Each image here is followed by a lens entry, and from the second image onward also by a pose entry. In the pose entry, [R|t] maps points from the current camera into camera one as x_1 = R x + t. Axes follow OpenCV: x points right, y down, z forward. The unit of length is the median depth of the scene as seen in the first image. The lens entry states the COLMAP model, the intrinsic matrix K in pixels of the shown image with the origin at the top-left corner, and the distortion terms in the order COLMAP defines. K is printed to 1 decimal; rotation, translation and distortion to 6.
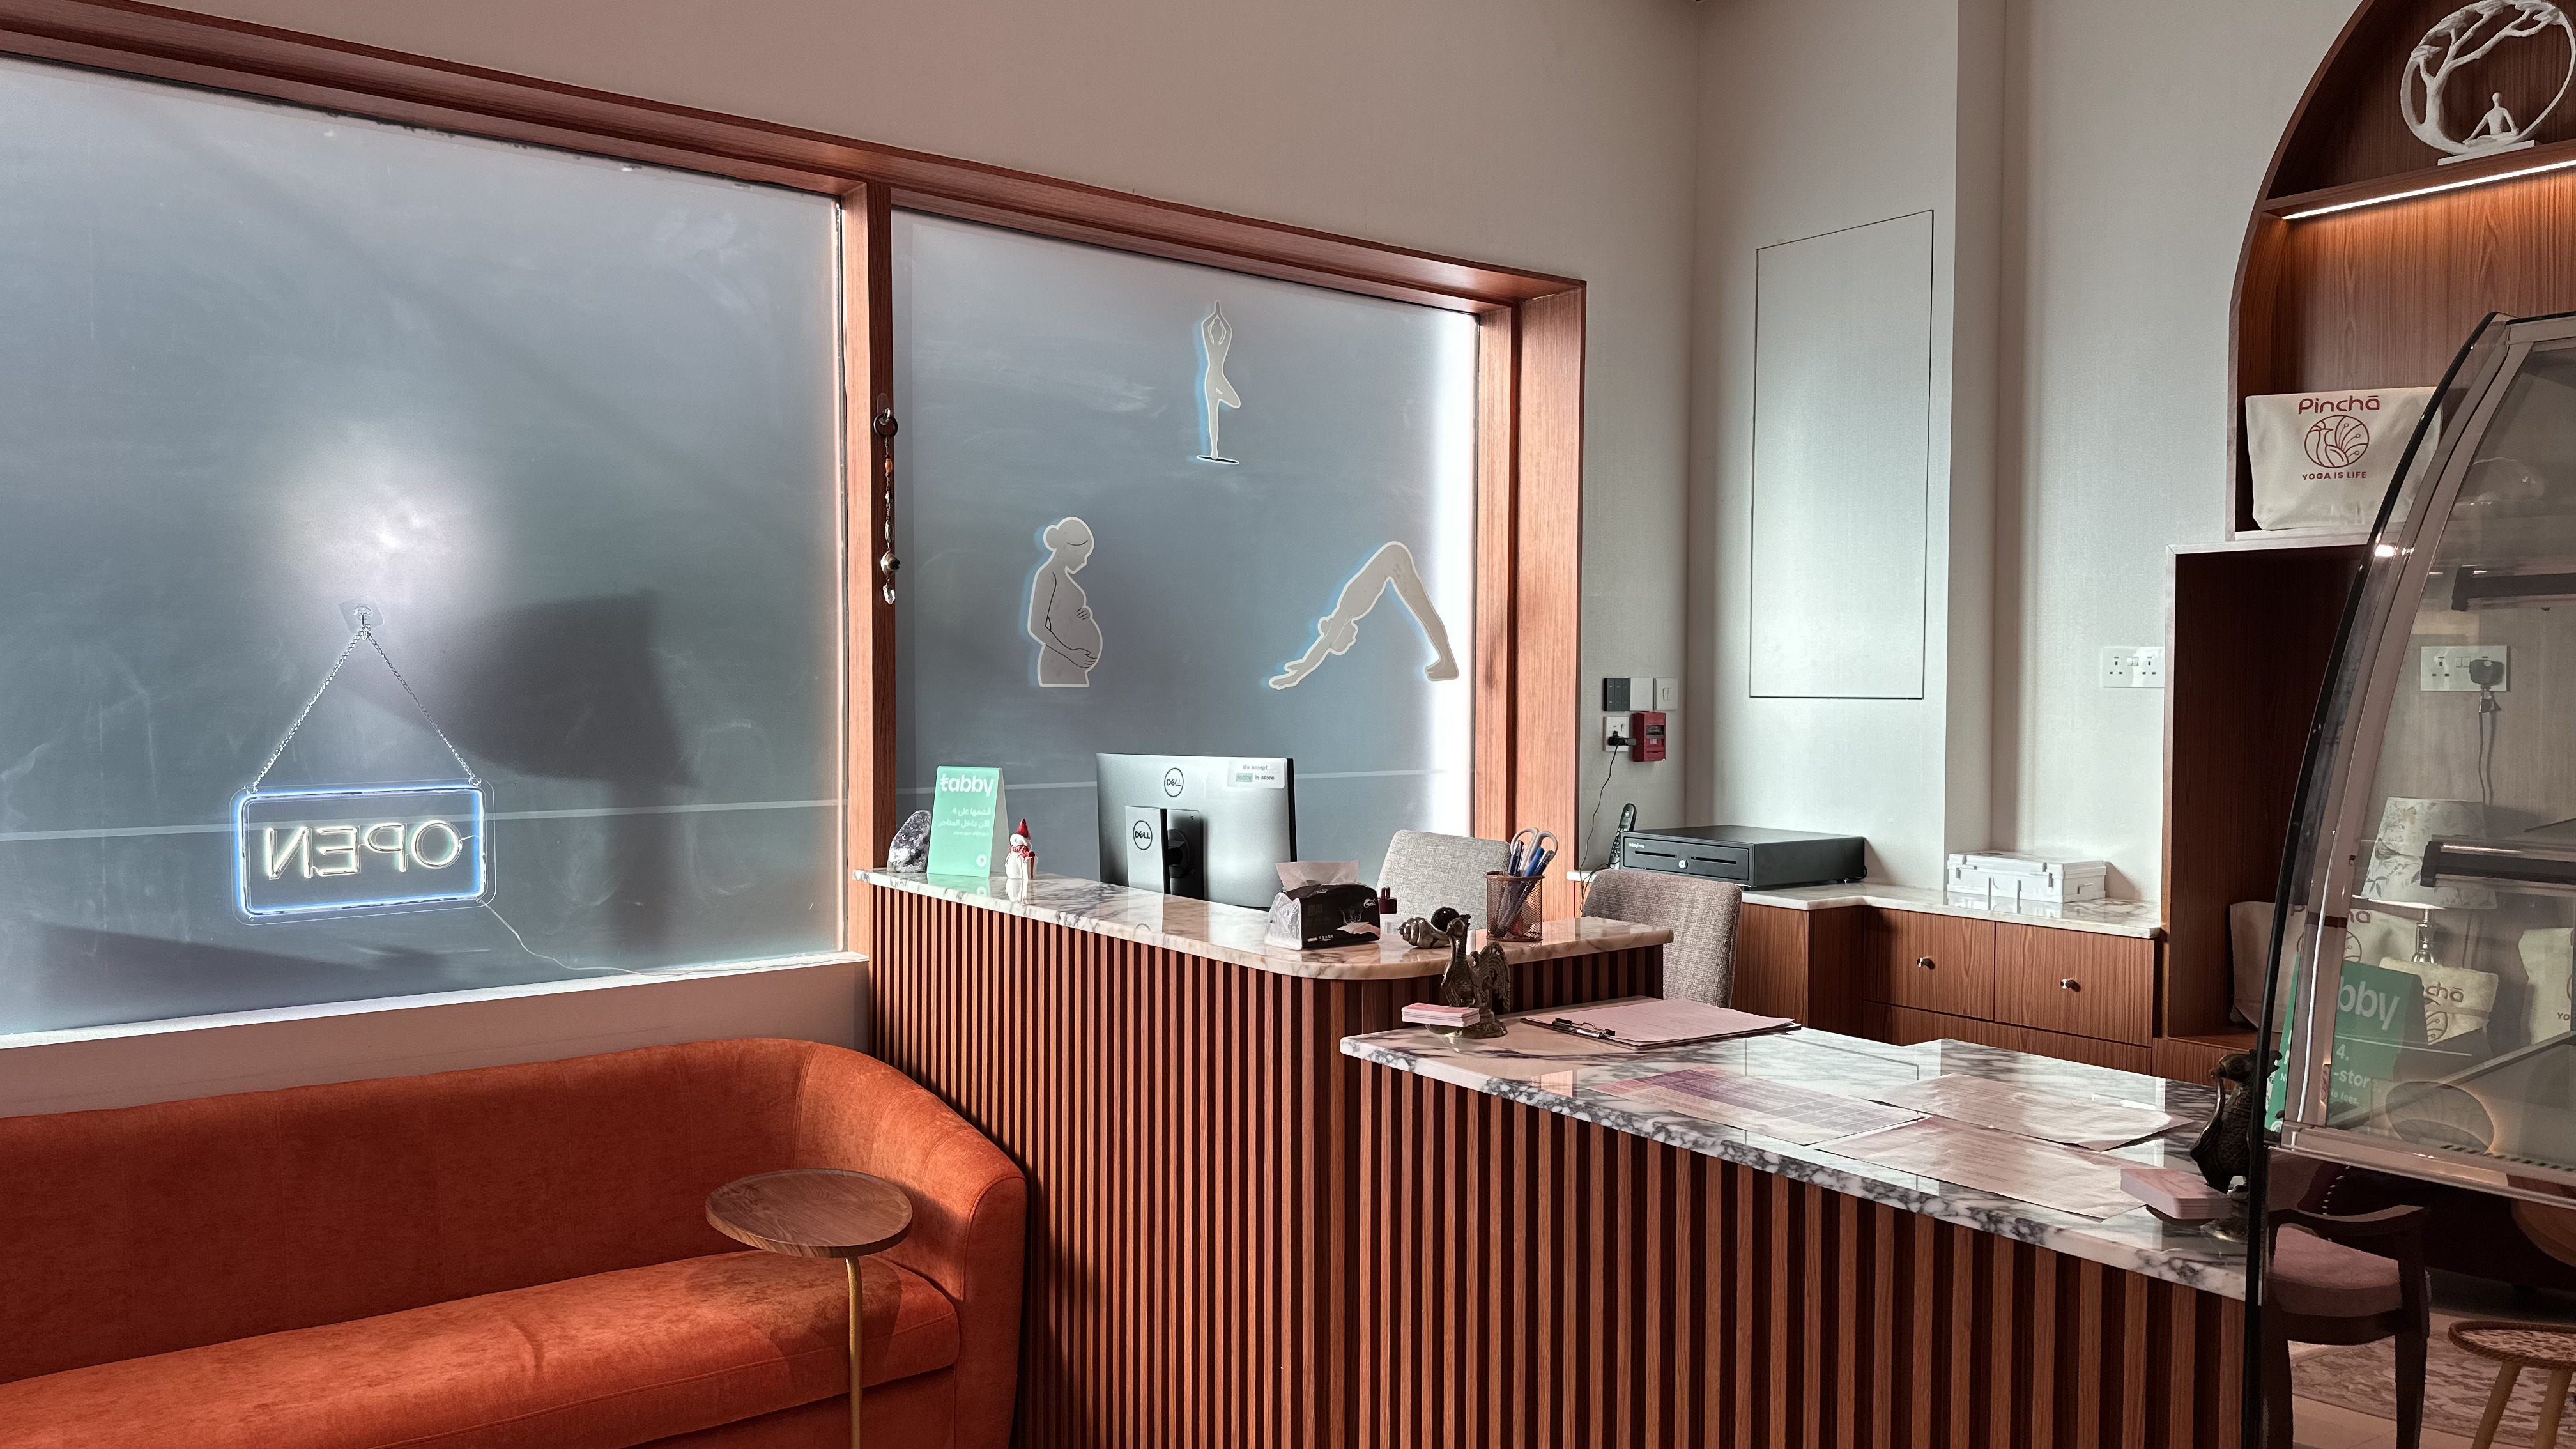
lens RADIAL K [[1792.7, 0, 1297.3], [0, 1792.7, 702.7], [0, 0, 1]] dist [0.075231, -0.097755]
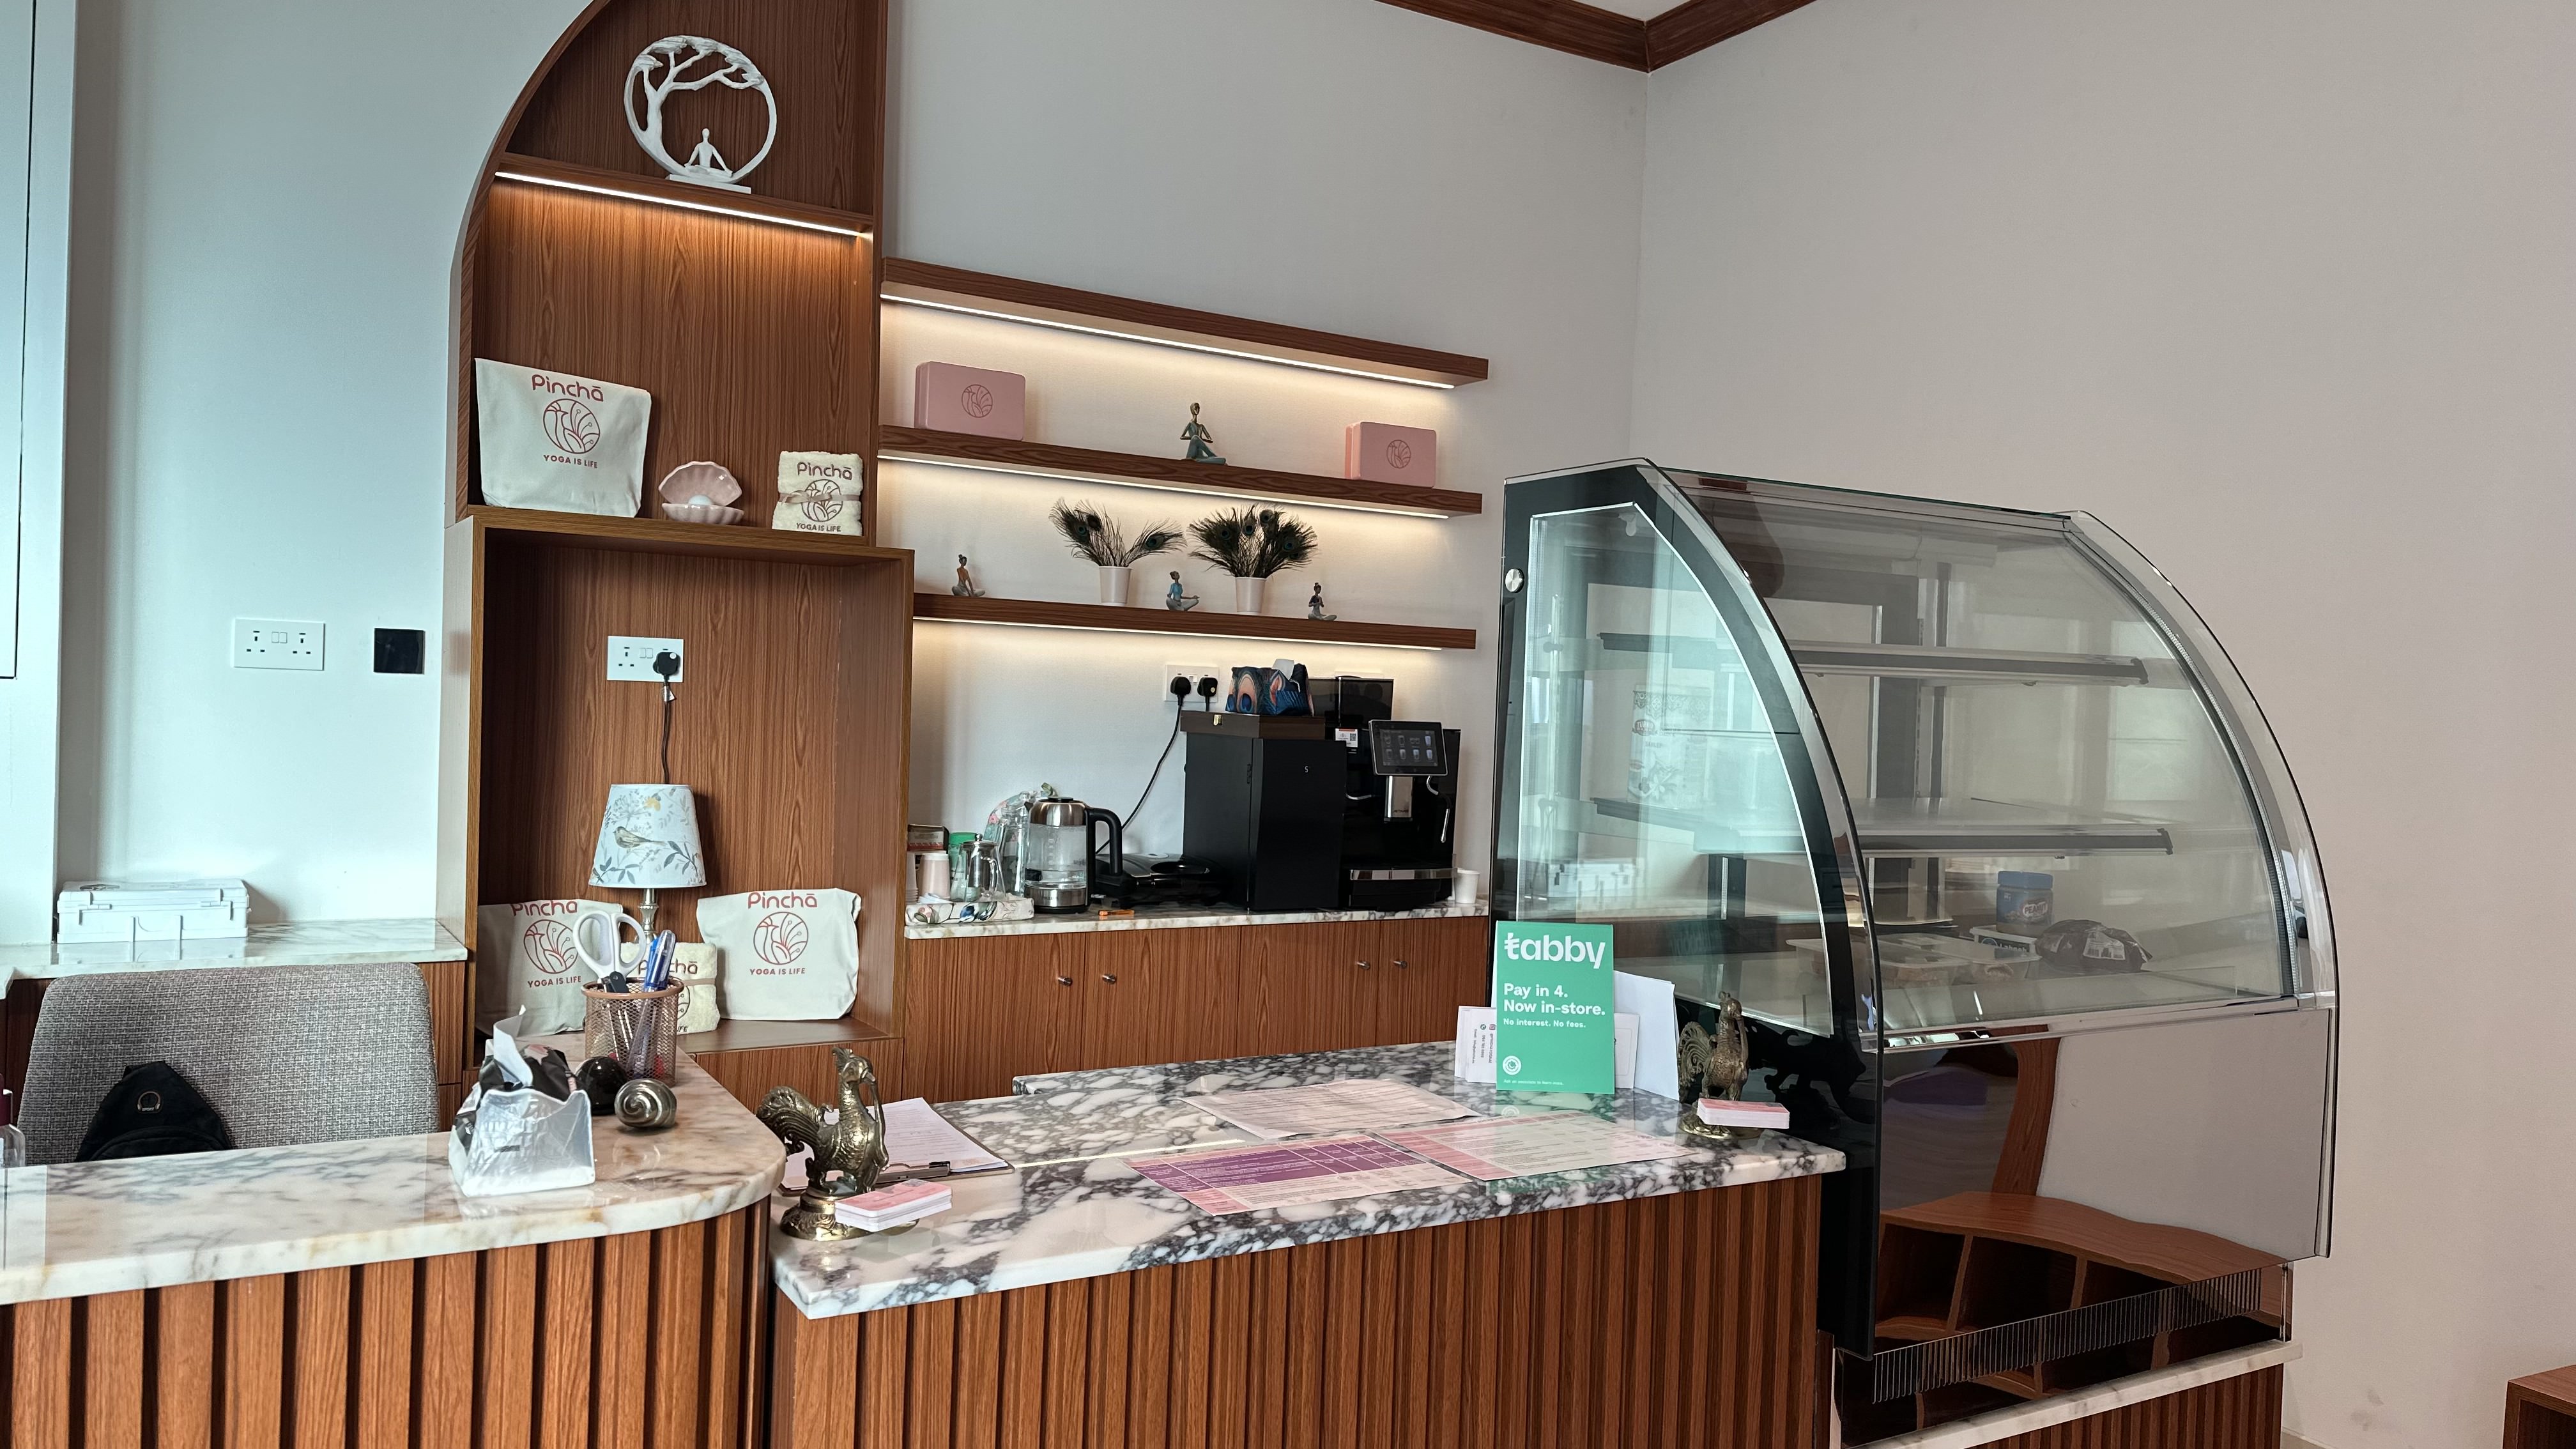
lens RADIAL K [[1792.7, 0, 1298.0], [0, 1792.7, 705.5], [0, 0, 1]] dist [0.075231, -0.097755]
pose [[0.127009, -0.009712, 0.991854, -0.384664], [-0.021668, 0.999686, 0.012564, -0.014841], [-0.991665, -0.023087, 0.126759, 0.528541]]
